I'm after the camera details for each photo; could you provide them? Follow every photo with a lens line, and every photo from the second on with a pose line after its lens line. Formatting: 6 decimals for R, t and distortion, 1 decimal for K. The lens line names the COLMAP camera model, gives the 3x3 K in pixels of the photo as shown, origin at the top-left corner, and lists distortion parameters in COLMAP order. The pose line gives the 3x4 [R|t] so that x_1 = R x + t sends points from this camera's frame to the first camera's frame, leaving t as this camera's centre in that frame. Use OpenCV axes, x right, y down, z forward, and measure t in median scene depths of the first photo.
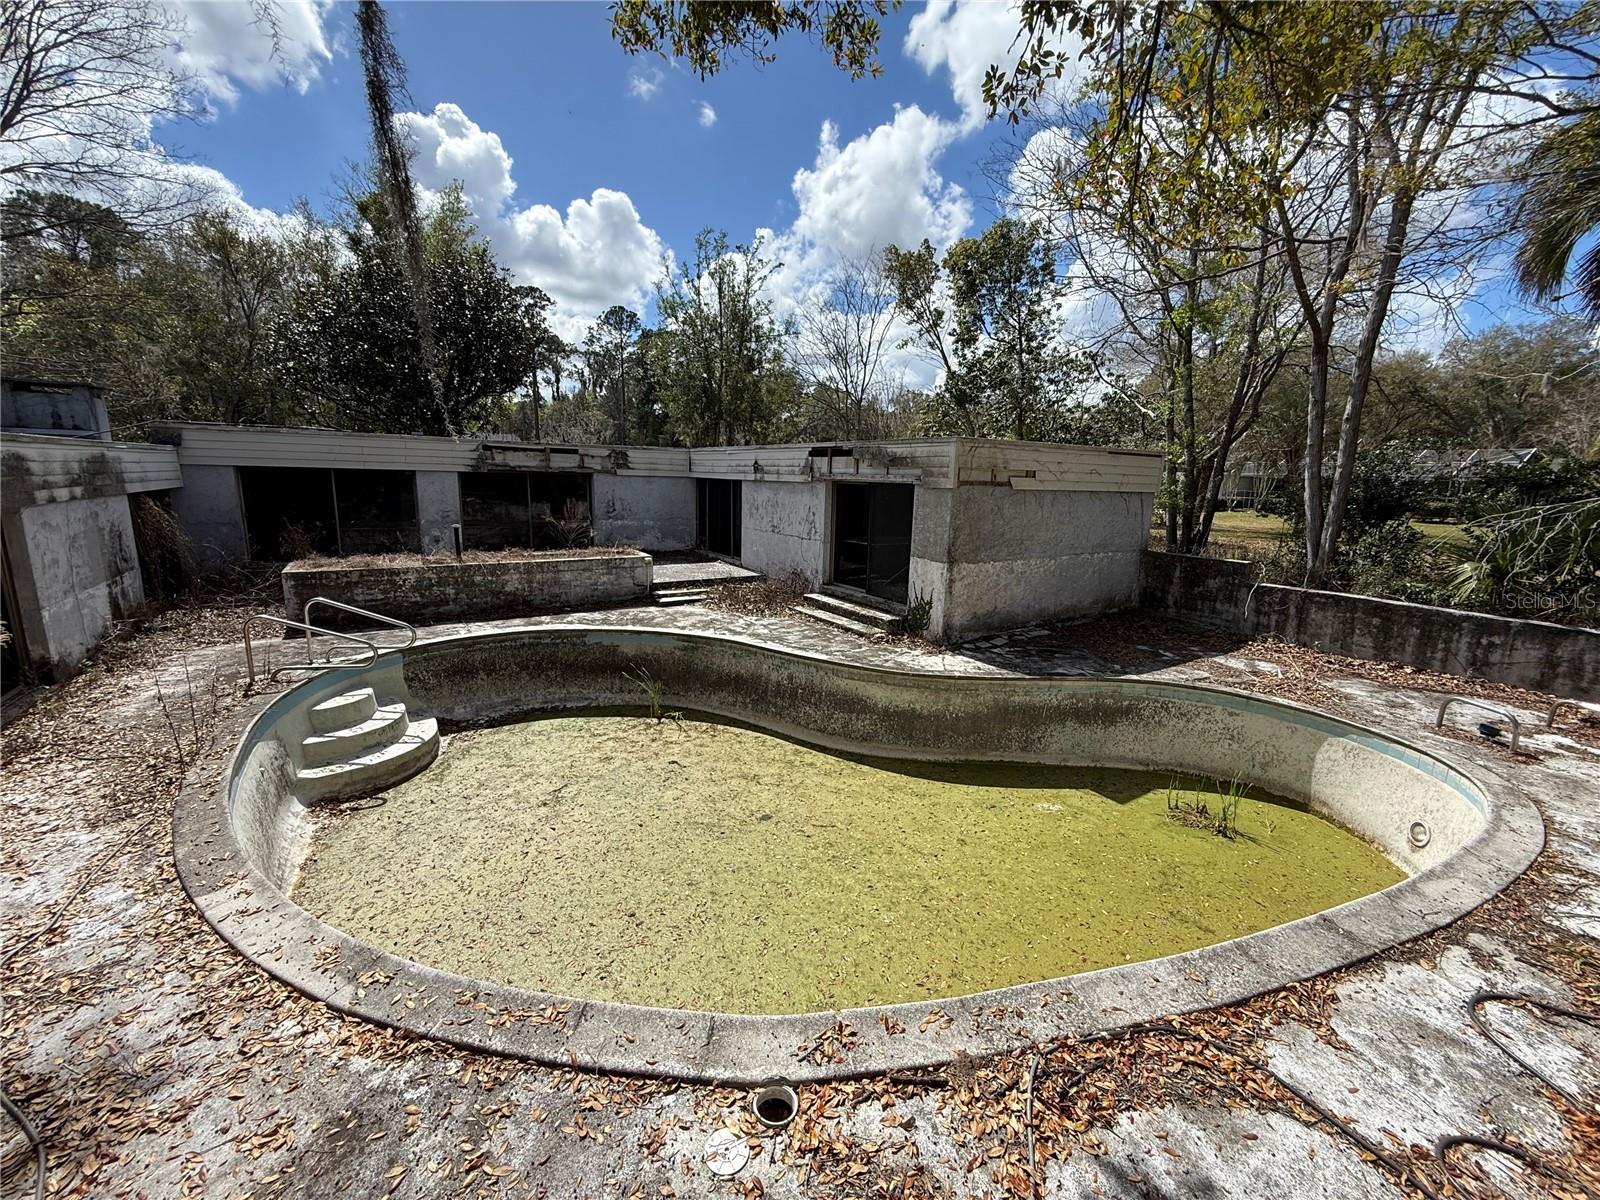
lens RADIAL K [[638.2, 0, 798.8], [0, 638.2, 600.7], [0, 0, 1]] dist [-0.000231, -0.000554]
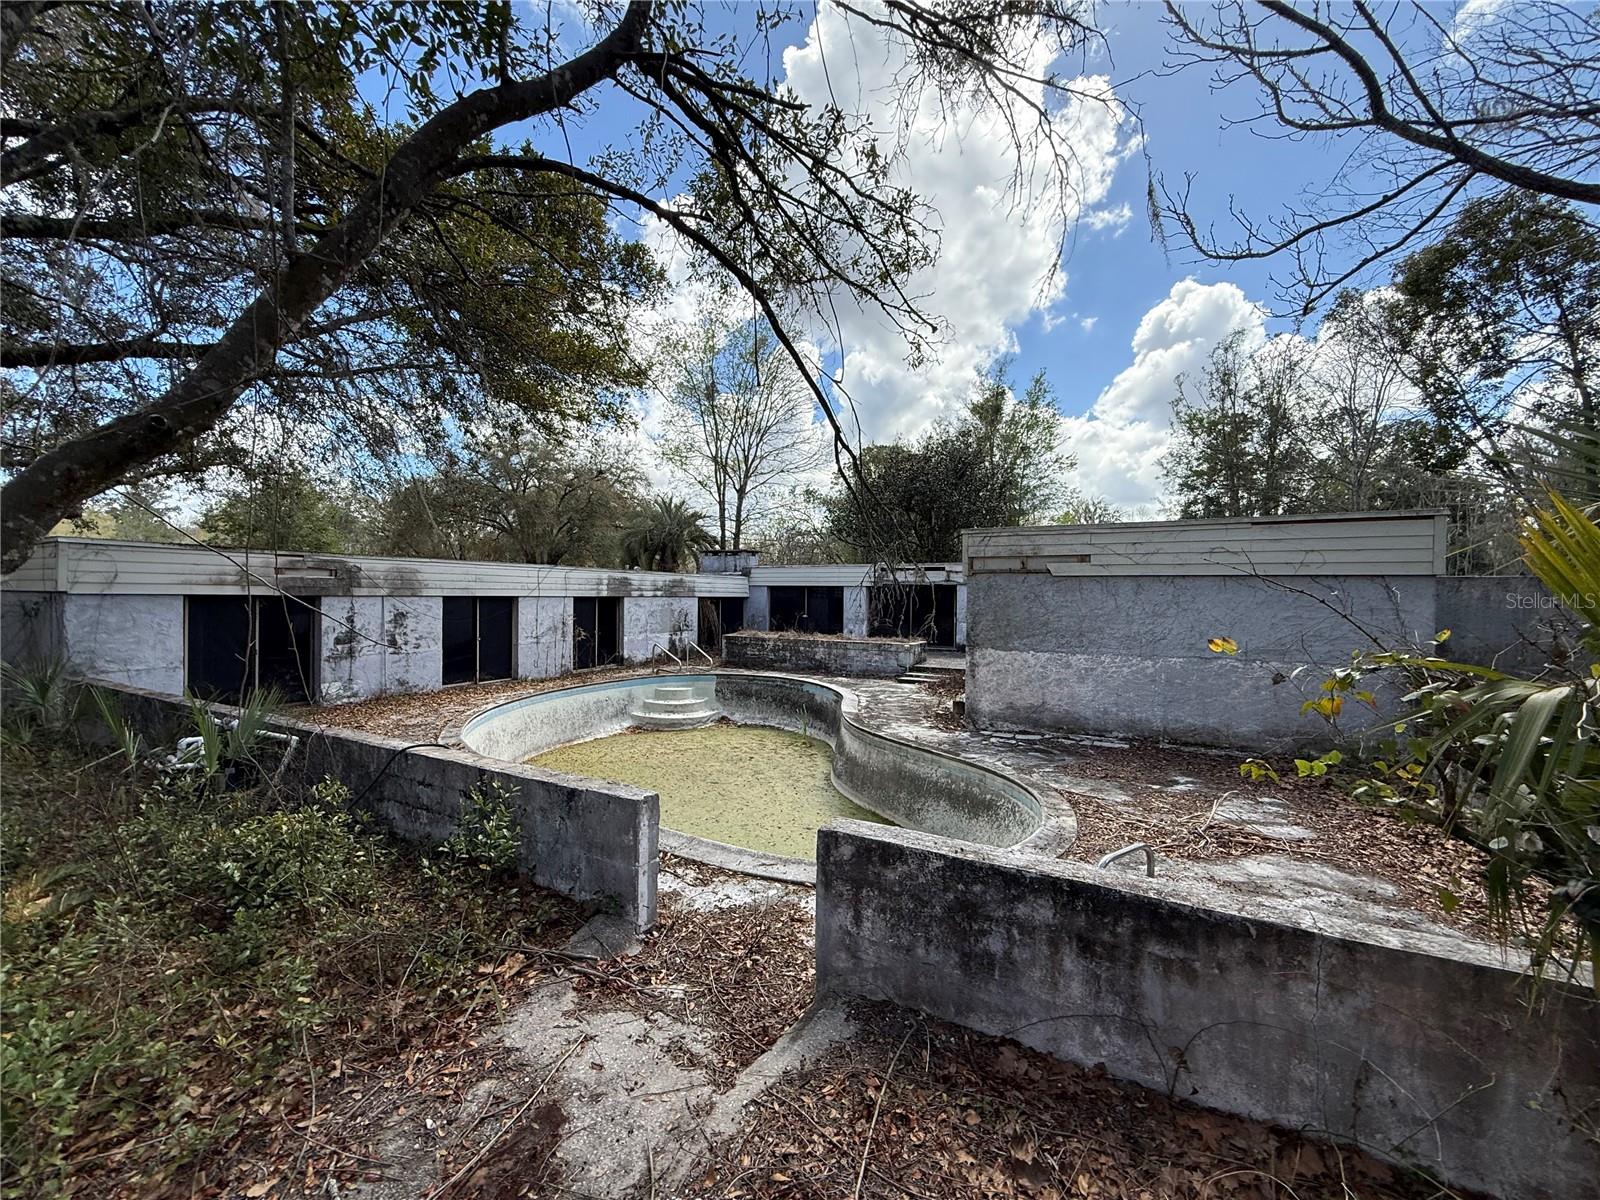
lens RADIAL K [[638.2, 0, 799.6], [0, 638.2, 602.2], [0, 0, 1]] dist [-0.000231, -0.000554]
pose [[0.487413, -0.013617, -0.873066, 0.931512], [-0.164667, 0.980504, -0.107222, 0.024977], [0.857504, 0.196026, 0.475668, 0.232103]]
